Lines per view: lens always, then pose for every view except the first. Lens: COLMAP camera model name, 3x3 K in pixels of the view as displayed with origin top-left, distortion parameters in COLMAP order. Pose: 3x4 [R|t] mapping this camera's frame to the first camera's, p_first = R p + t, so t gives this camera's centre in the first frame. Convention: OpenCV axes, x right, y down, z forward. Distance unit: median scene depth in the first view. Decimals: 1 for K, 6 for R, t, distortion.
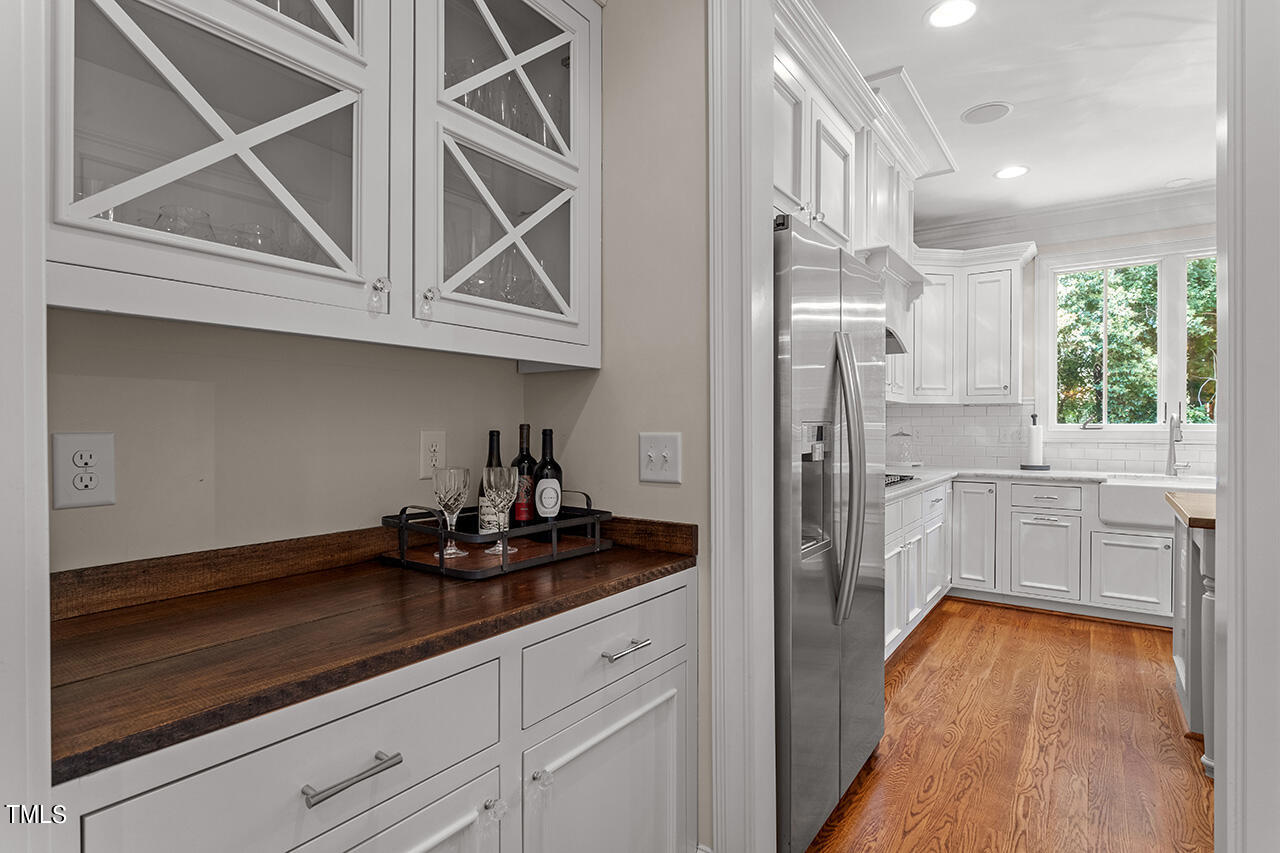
lens RADIAL K [[636.8, 0, 640.0], [0, 636.8, 426.5], [0, 0, 1]] dist [0.001398, 0.000364]
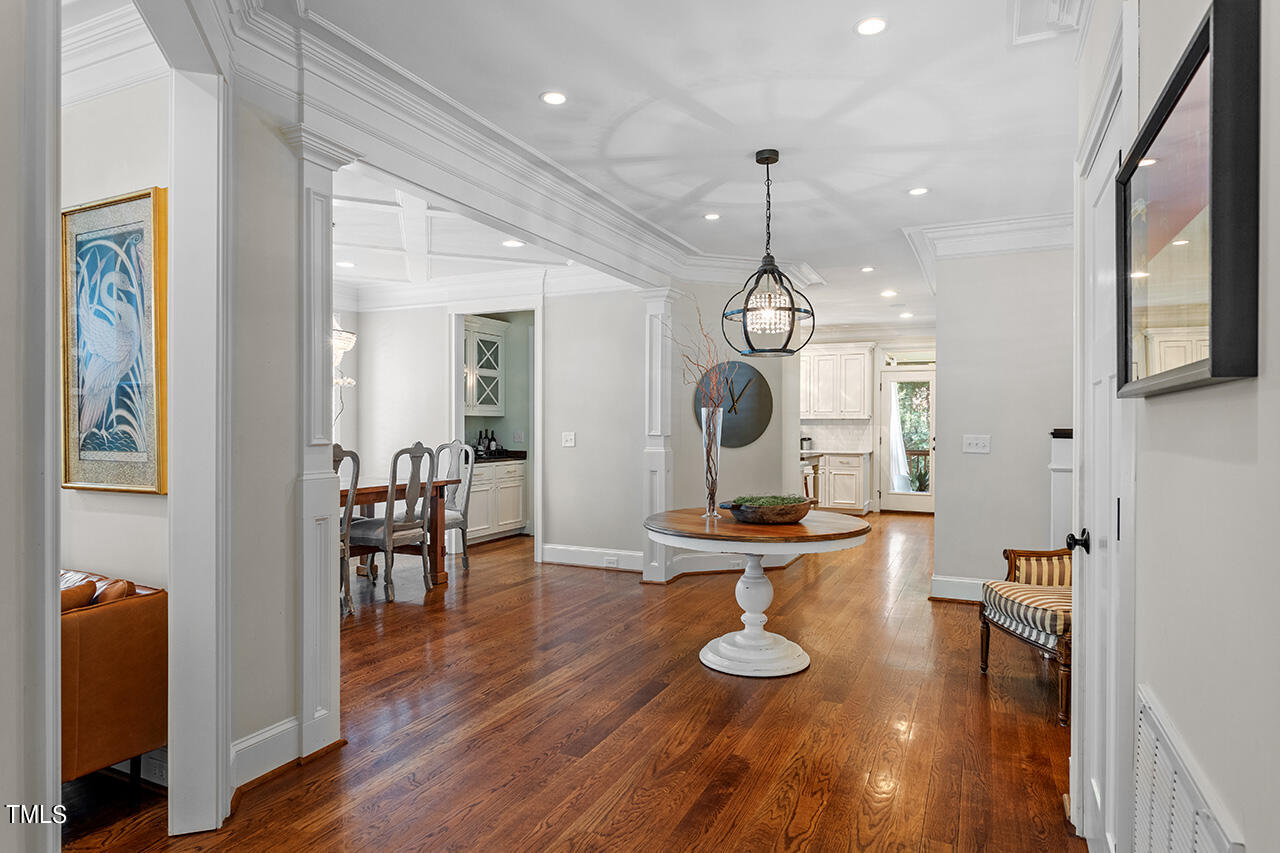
lens RADIAL K [[740.0, 0, 640.0], [0, 740.0, 426.5], [0, 0, 1]] dist [0.001440, 0.000098]
pose [[0.983157, 0.003531, 0.182727, -0.079262], [-0.004405, 0.999981, 0.004379, -0.051880], [-0.182708, -0.005110, 0.983154, -4.308682]]
